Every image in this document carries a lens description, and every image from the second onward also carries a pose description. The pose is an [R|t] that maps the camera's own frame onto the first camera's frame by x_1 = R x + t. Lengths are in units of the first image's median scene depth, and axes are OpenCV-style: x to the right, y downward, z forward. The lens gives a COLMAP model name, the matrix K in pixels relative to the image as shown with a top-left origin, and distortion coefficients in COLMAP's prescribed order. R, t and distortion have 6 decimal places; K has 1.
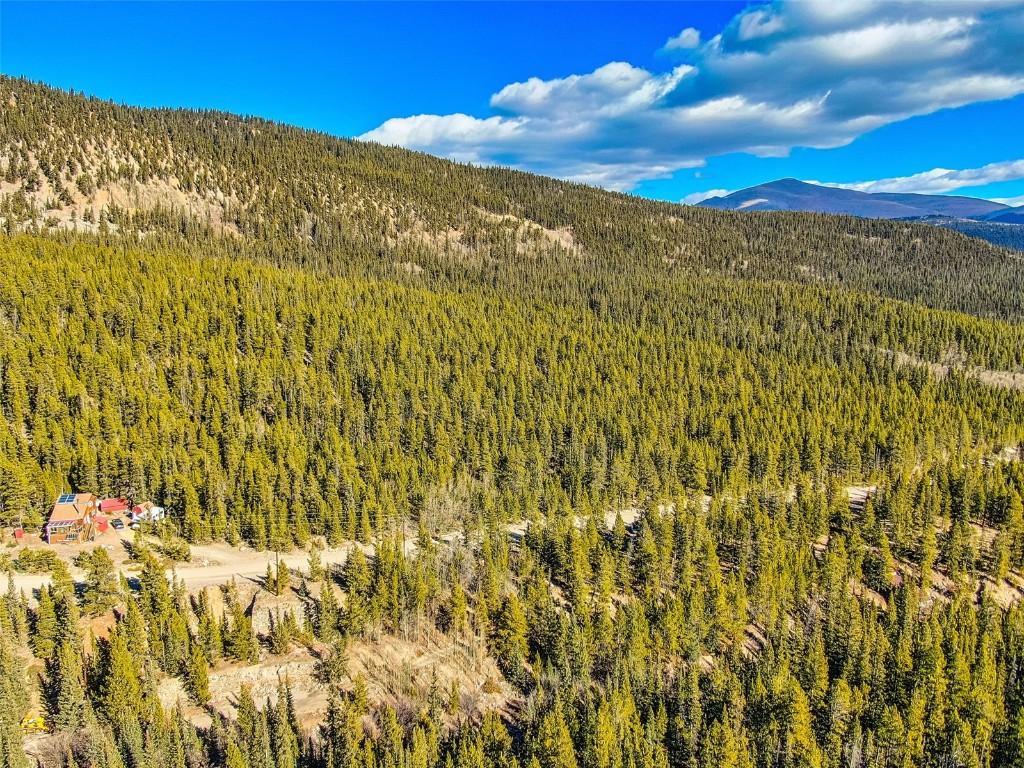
lens RADIAL K [[736.5, 0, 512.7], [0, 736.5, 384.1], [0, 0, 1]] dist [-0.010060, 0.023163]
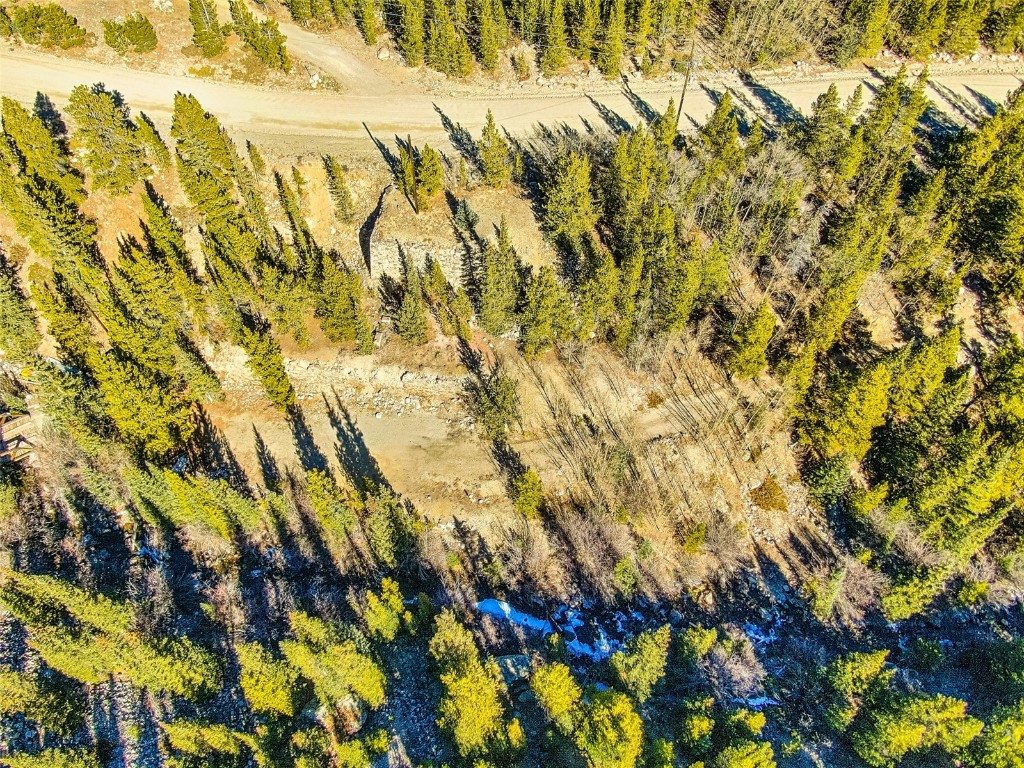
lens RADIAL K [[736.5, 0, 512.7], [0, 736.5, 384.1], [0, 0, 1]] dist [-0.010060, 0.023163]
pose [[0.933069, 0.305370, -0.190084, -0.125017], [-0.056689, 0.646694, 0.760640, -0.039112], [0.355203, -0.698953, 0.620722, 0.642106]]
